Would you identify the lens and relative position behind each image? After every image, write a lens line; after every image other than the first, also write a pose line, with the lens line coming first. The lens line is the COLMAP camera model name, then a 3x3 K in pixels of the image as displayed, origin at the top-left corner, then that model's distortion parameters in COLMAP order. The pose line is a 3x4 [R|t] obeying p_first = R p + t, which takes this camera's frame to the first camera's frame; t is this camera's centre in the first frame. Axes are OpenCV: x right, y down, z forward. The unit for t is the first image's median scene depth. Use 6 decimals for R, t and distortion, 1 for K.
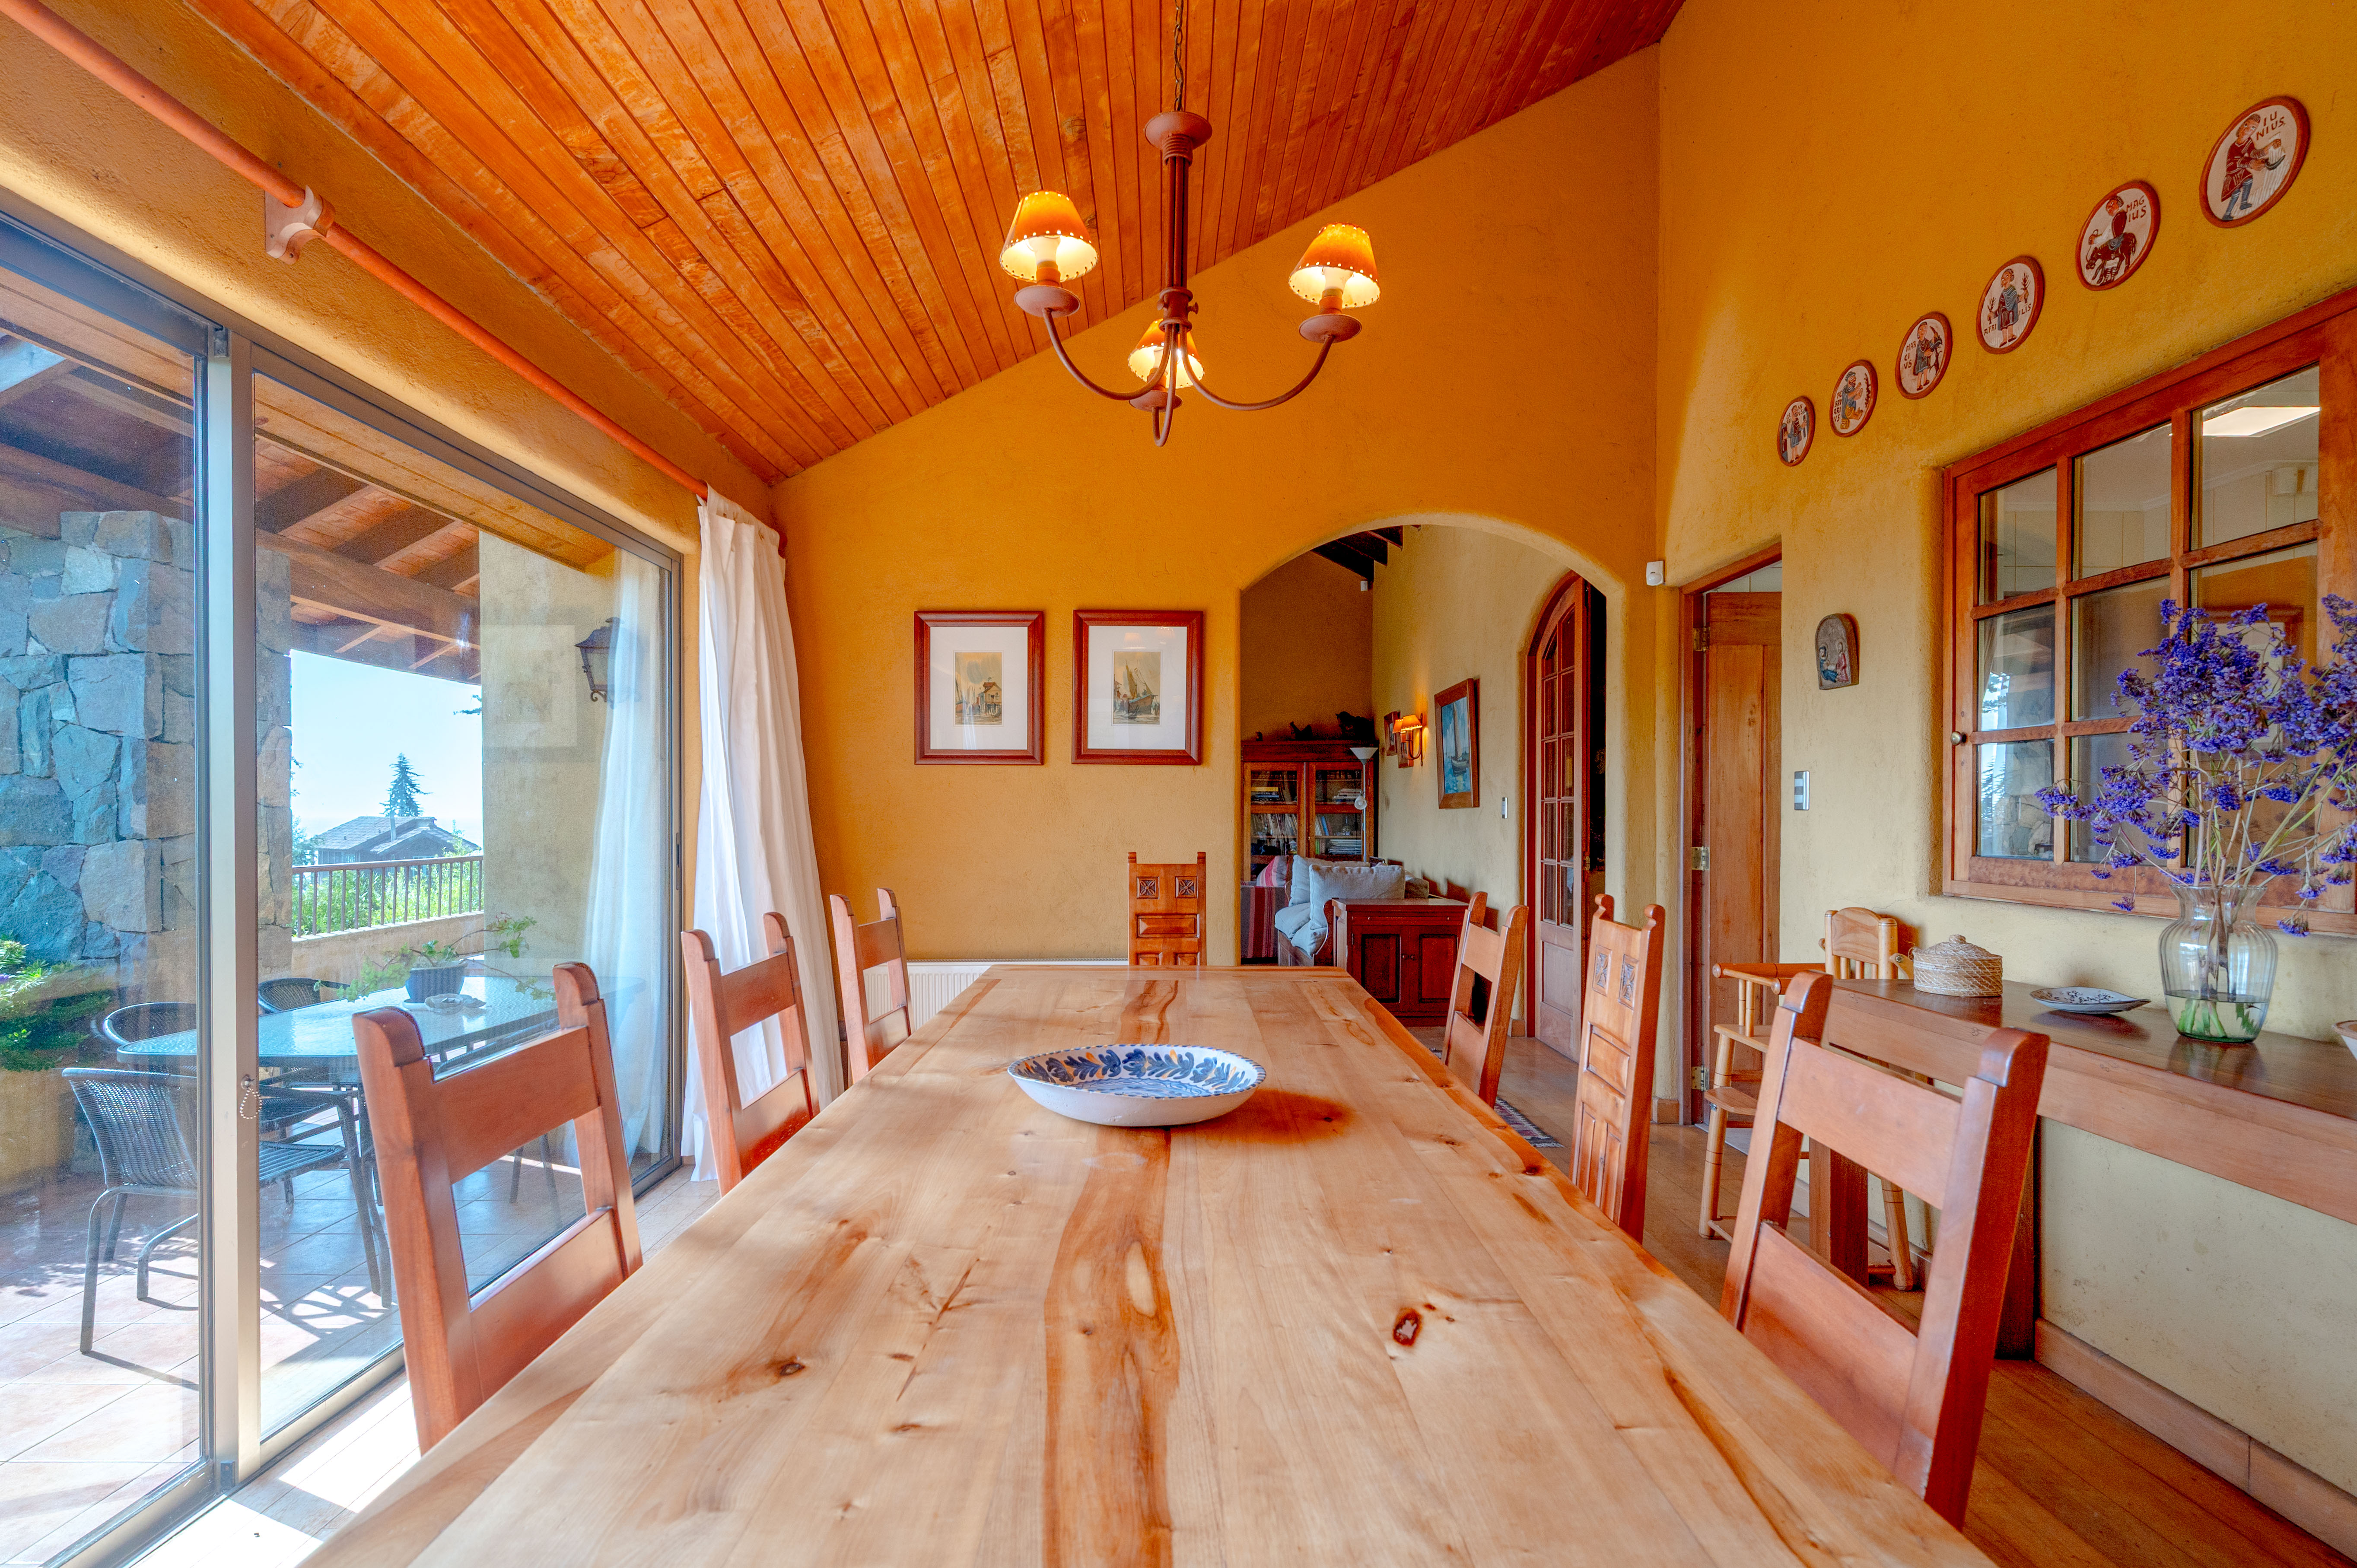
lens RADIAL K [[1189.5, 0, 1167.0], [0, 1189.5, 825.4], [0, 0, 1]] dist [0.000693, 0.000311]
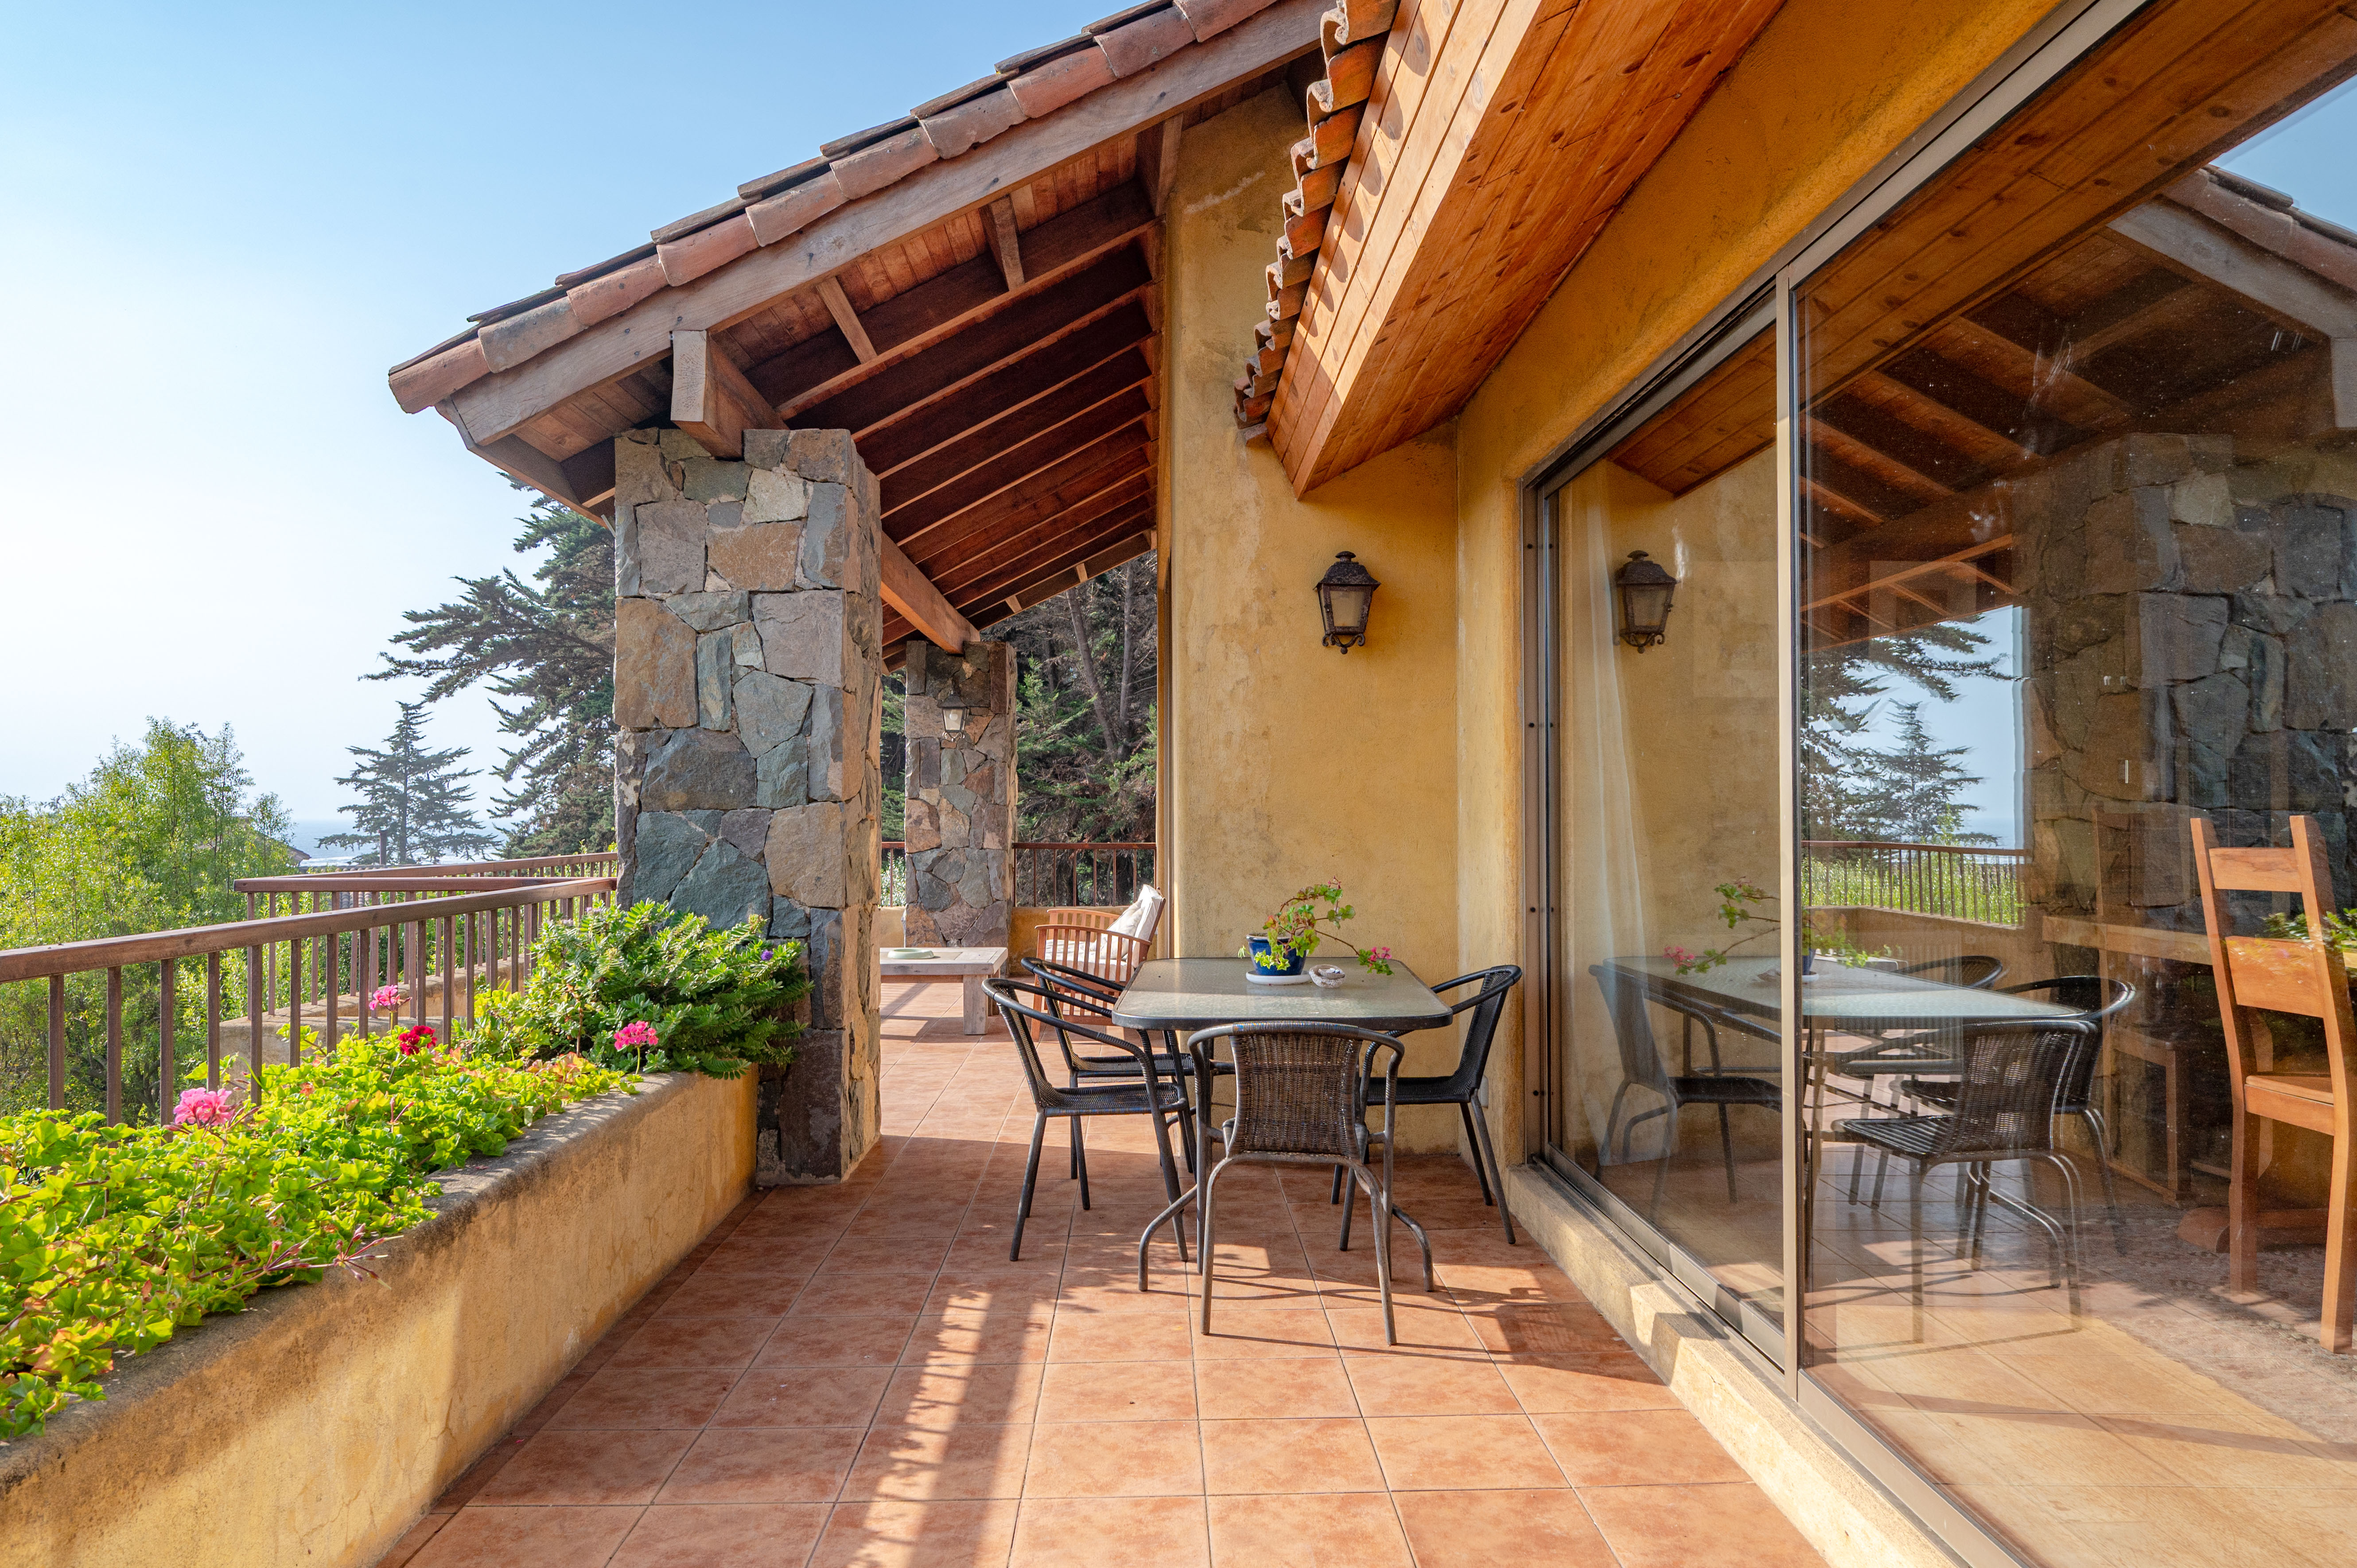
lens RADIAL K [[1525.7, 0, 1197.5], [0, 1525.7, 781.0], [0, 0, 1]] dist [0.002437, 0.003732]
pose [[0.998998, -0.002793, 0.044657, -0.646243], [0.004149, 0.999532, -0.030300, 0.031495], [-0.044551, 0.030455, 0.998543, -0.132466]]
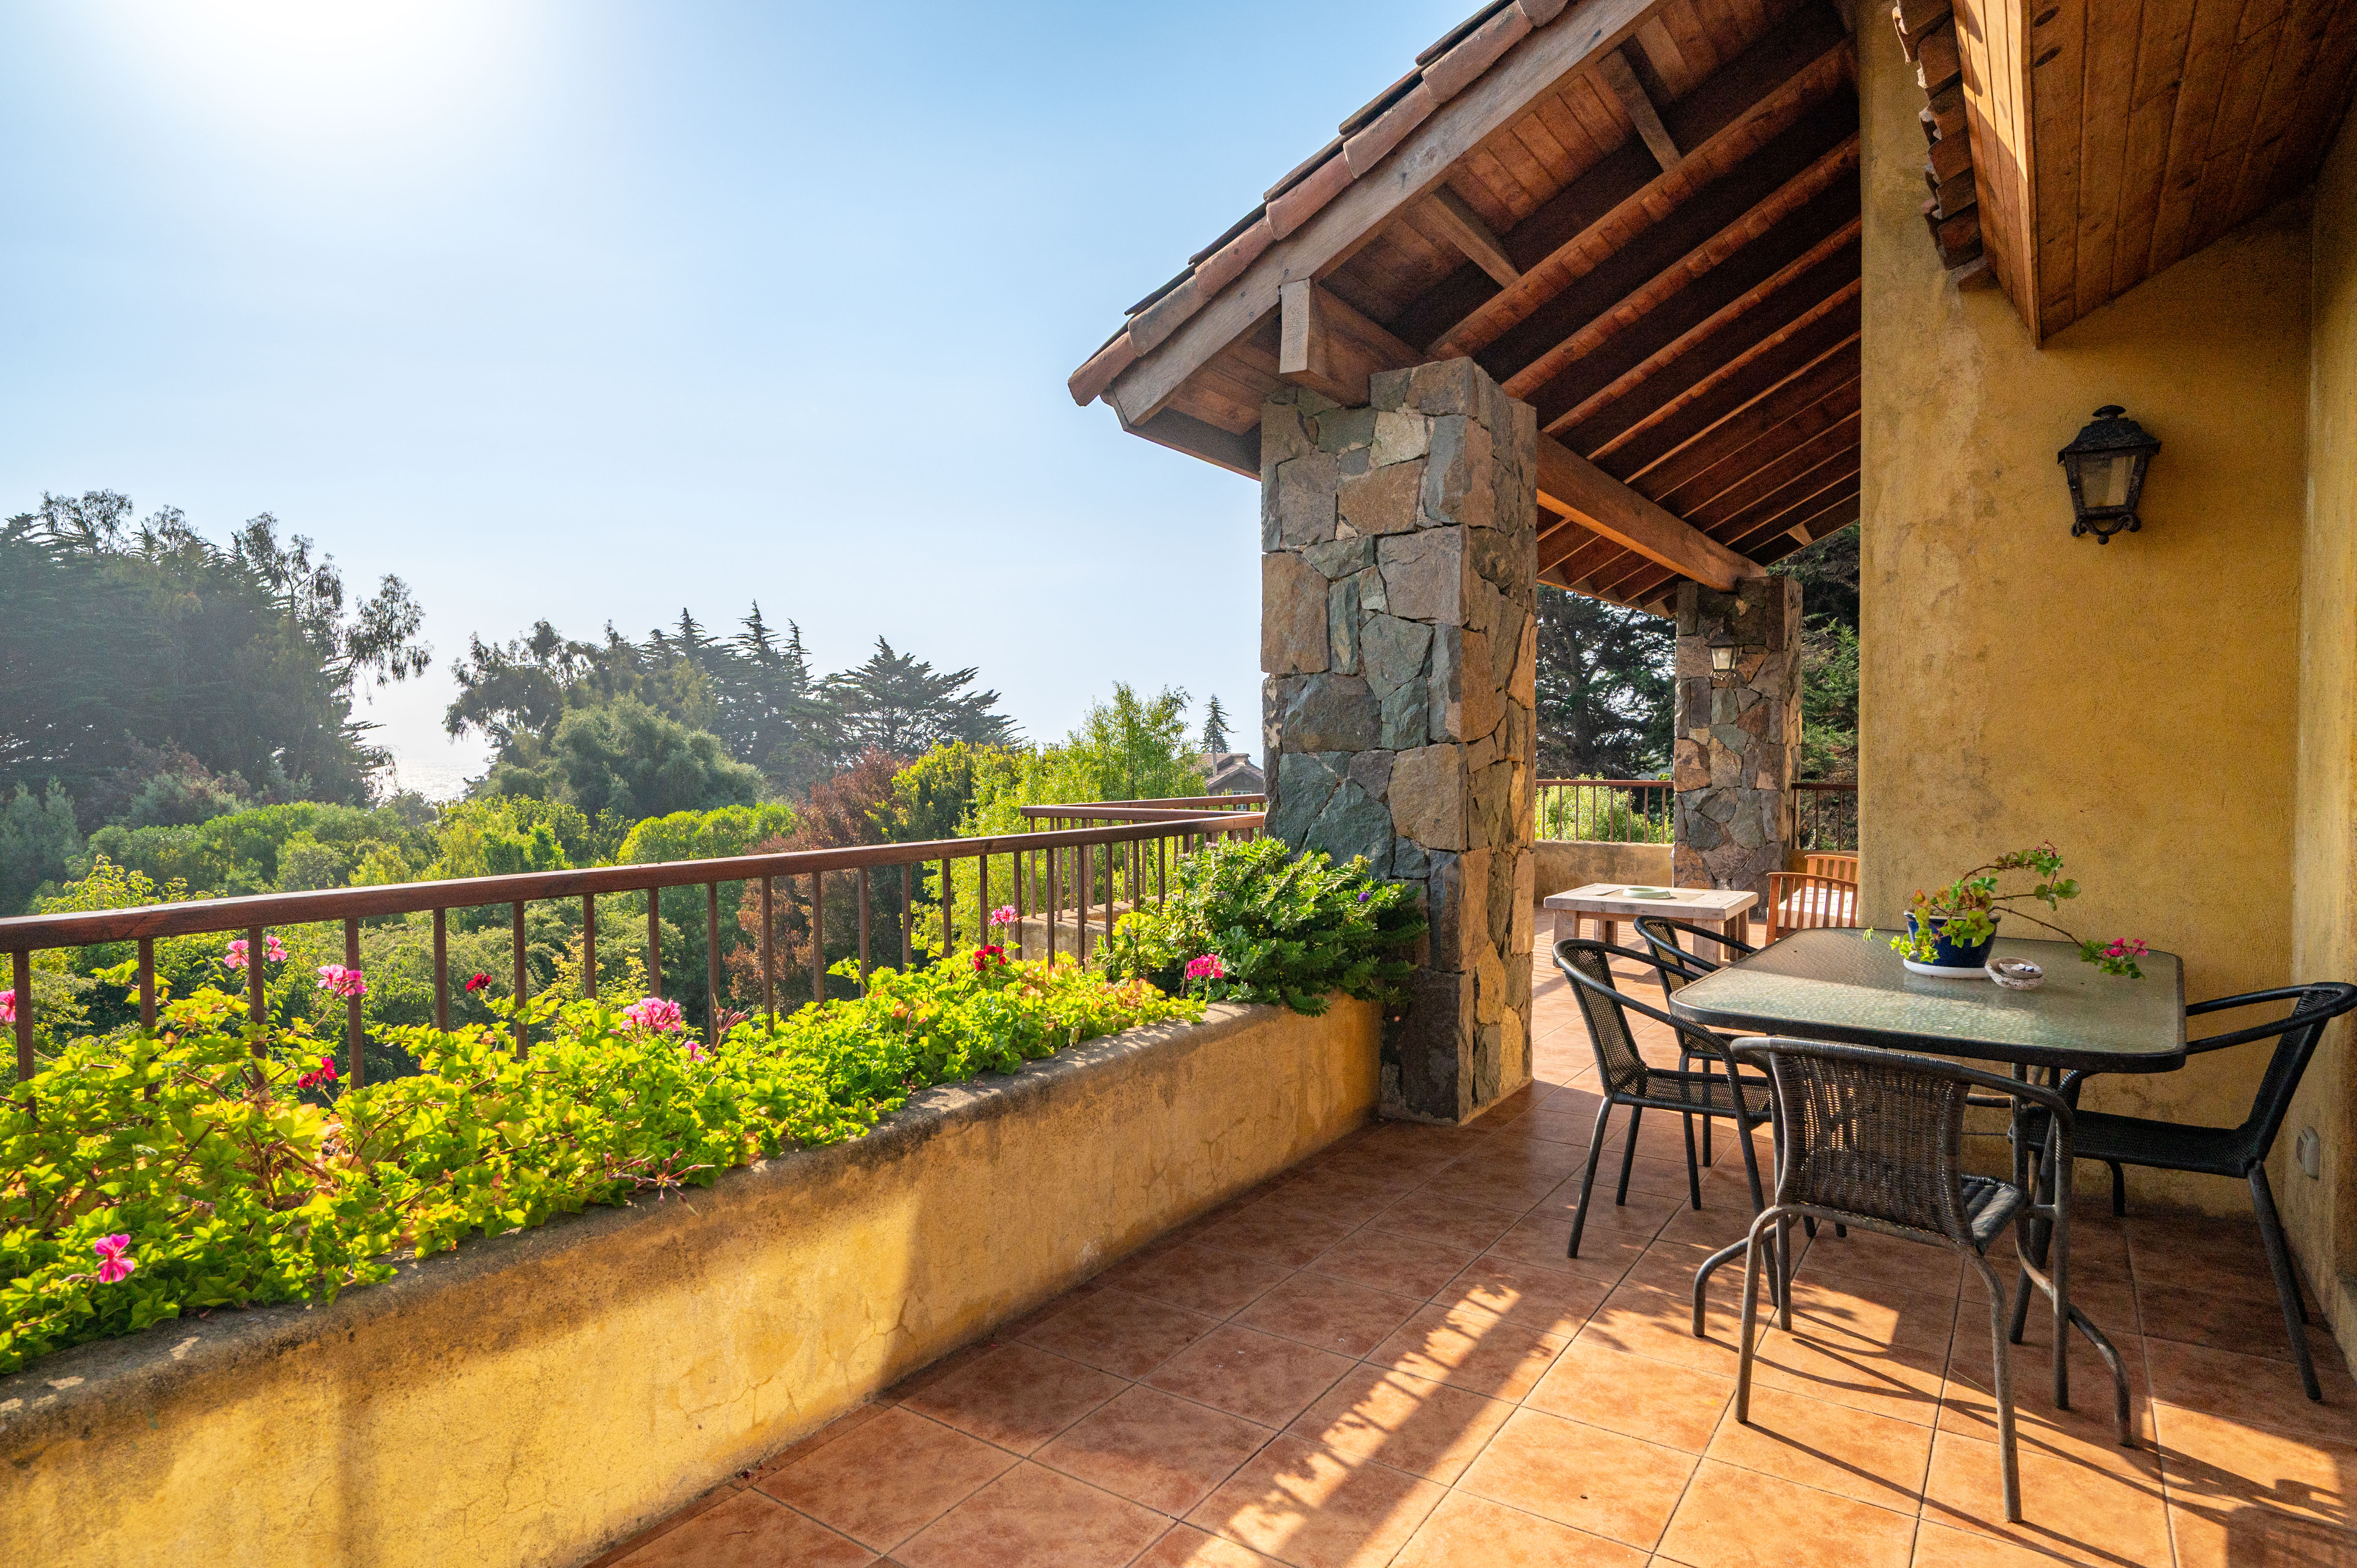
lens RADIAL K [[1307.9, 0, 1170.2], [0, 1307.9, 793.6], [0, 0, 1]] dist [-0.000078, -0.000021]
pose [[0.833914, 0.014017, -0.551716, -0.511508], [-0.001934, 0.999745, 0.022477, 0.027319], [0.551891, -0.017677, 0.833729, 0.098988]]
